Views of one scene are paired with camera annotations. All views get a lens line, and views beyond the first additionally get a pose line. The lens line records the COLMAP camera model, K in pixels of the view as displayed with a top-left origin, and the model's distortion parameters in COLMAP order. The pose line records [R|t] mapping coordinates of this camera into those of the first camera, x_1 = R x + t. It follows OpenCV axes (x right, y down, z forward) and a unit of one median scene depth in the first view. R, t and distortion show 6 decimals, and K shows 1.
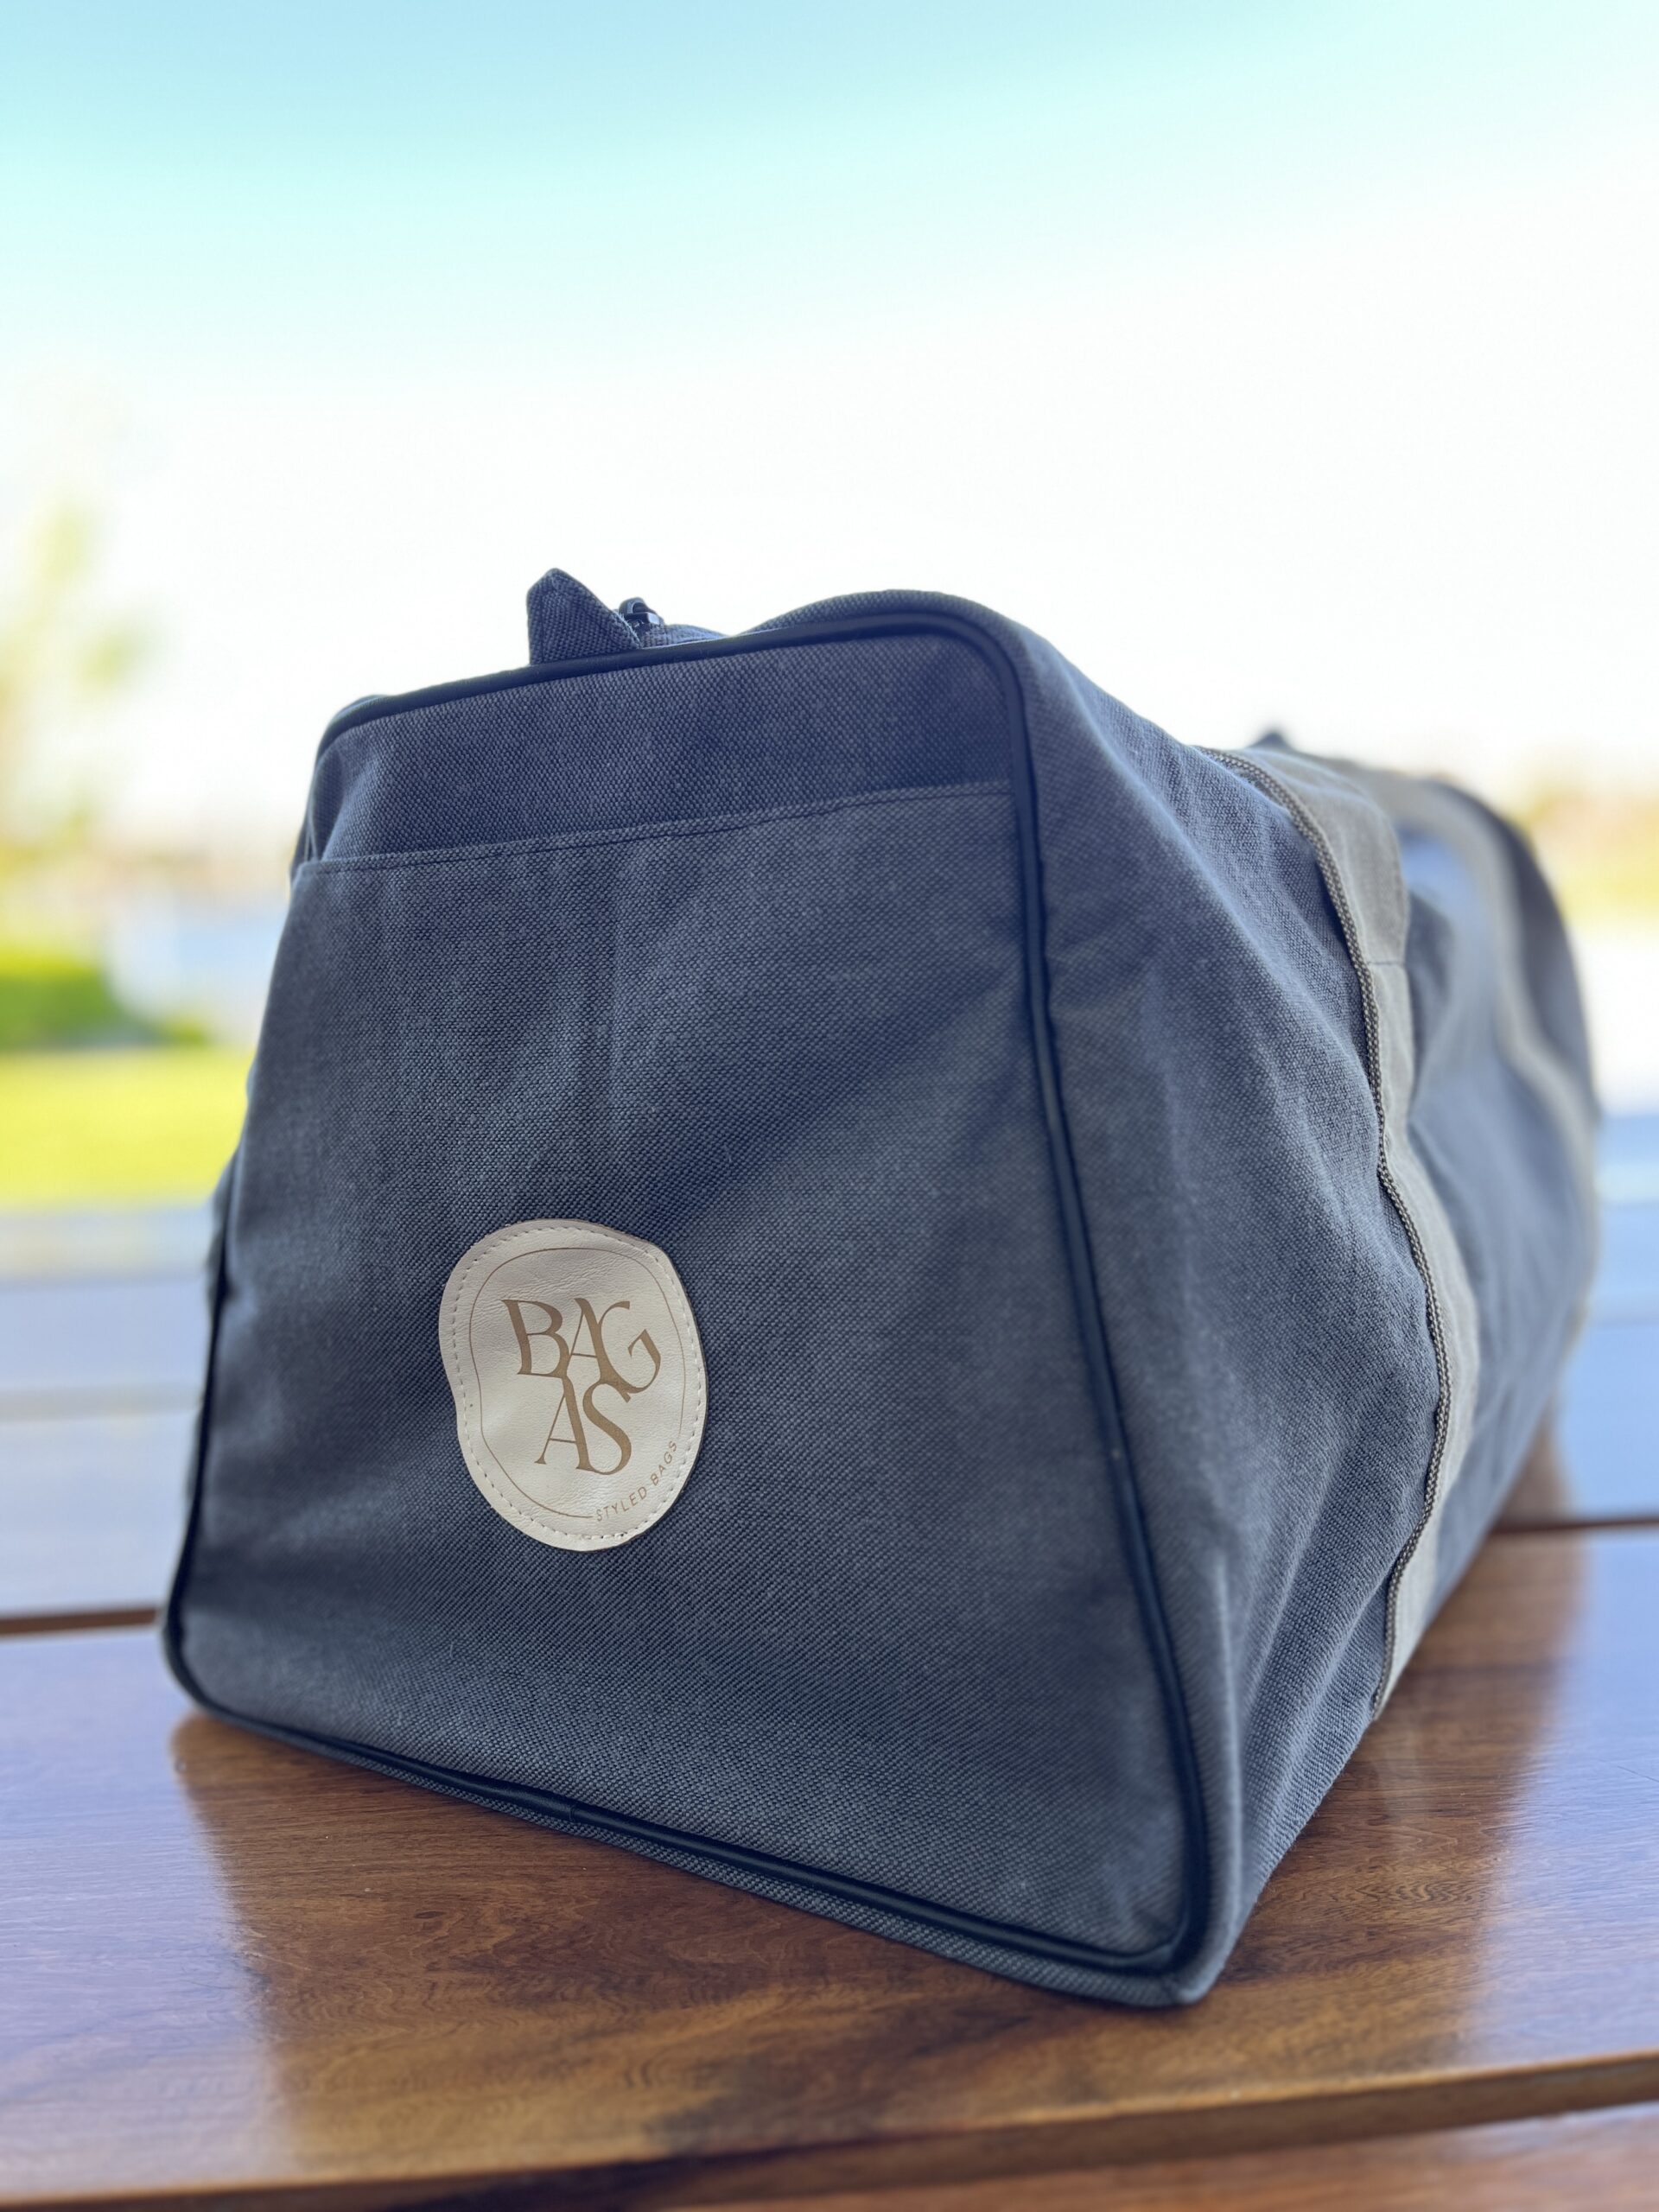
lens RADIAL K [[1720.9, 0, 836.2], [0, 1720.9, 1099.4], [0, 0, 1]] dist [0.045206, -0.080412]
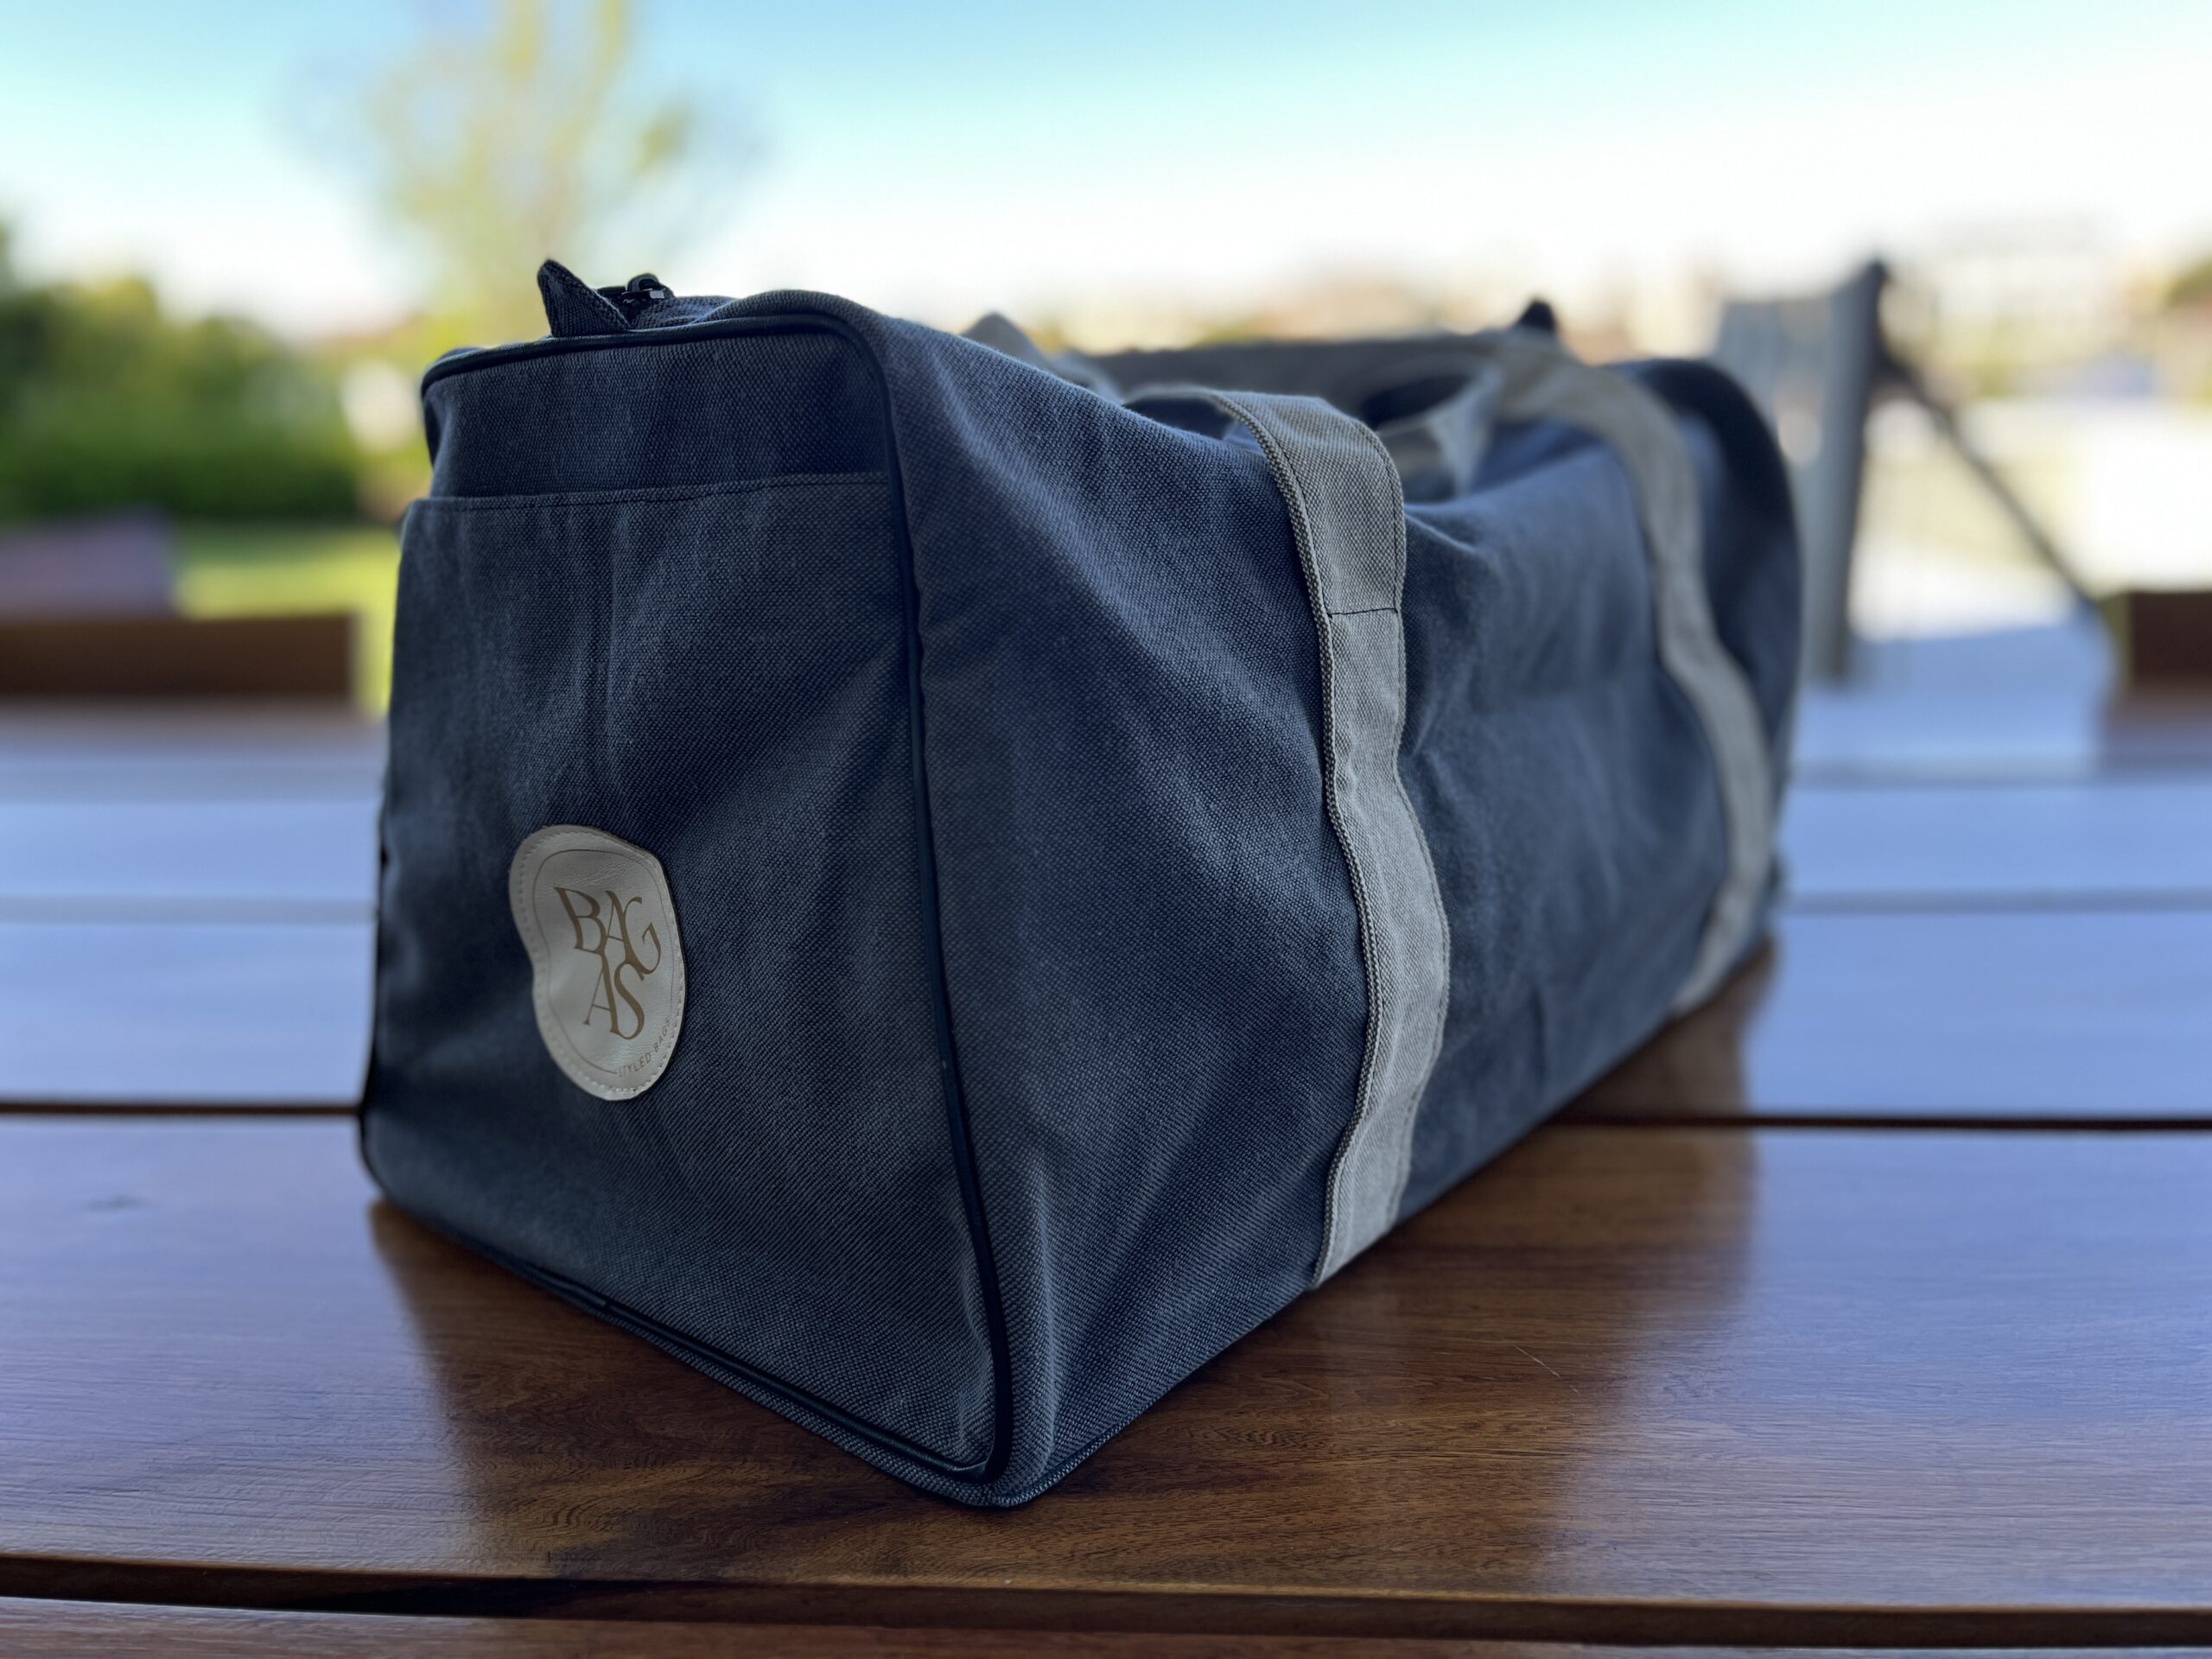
lens RADIAL K [[1720.9, 0, 1112.0], [0, 1720.9, 834.1], [0, 0, 1]] dist [0.045206, -0.080412]
pose [[0.988237, 0.048146, -0.145157, 0.381968], [-0.027768, 0.989865, 0.139271, -0.102320], [0.150391, -0.133601, 0.979558, -0.099565]]
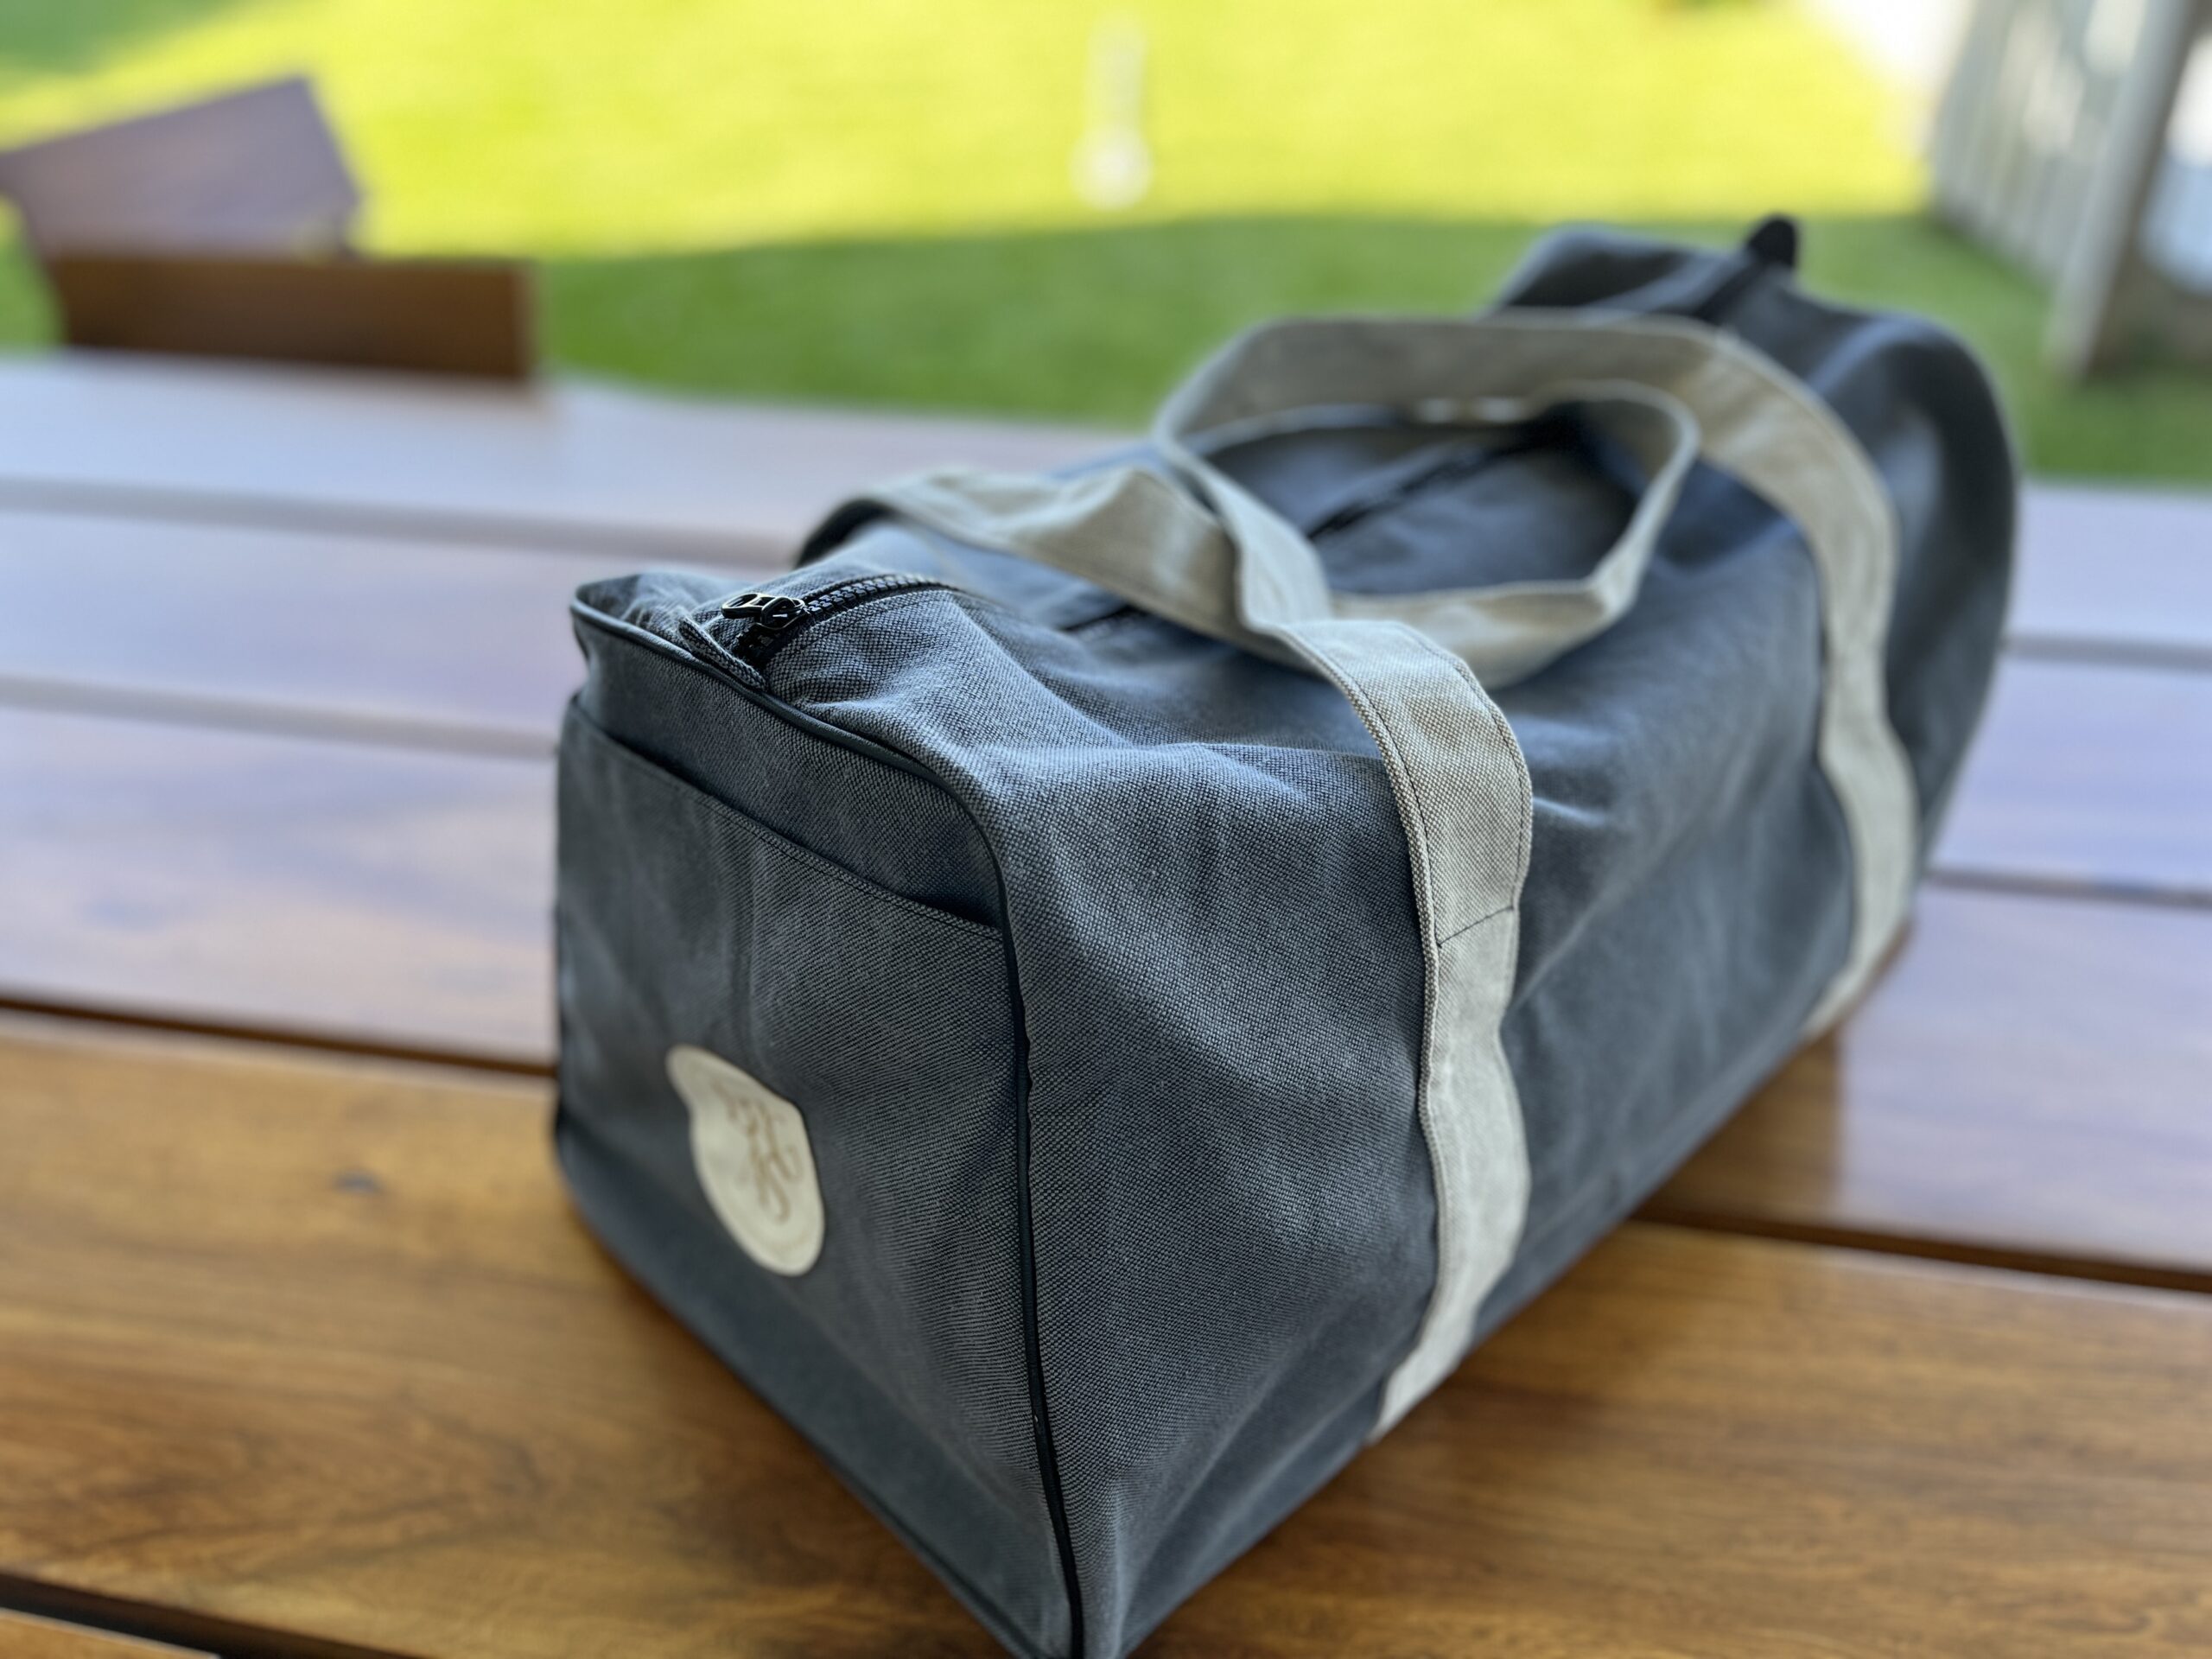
lens RADIAL K [[1720.9, 0, 1103.1], [0, 1720.9, 835.2], [0, 0, 1]] dist [0.045206, -0.080412]
pose [[0.962218, 0.171977, -0.211094, 0.365255], [-0.058955, 0.888482, 0.455109, -0.712789], [0.265822, -0.425469, 0.865052, 0.032510]]
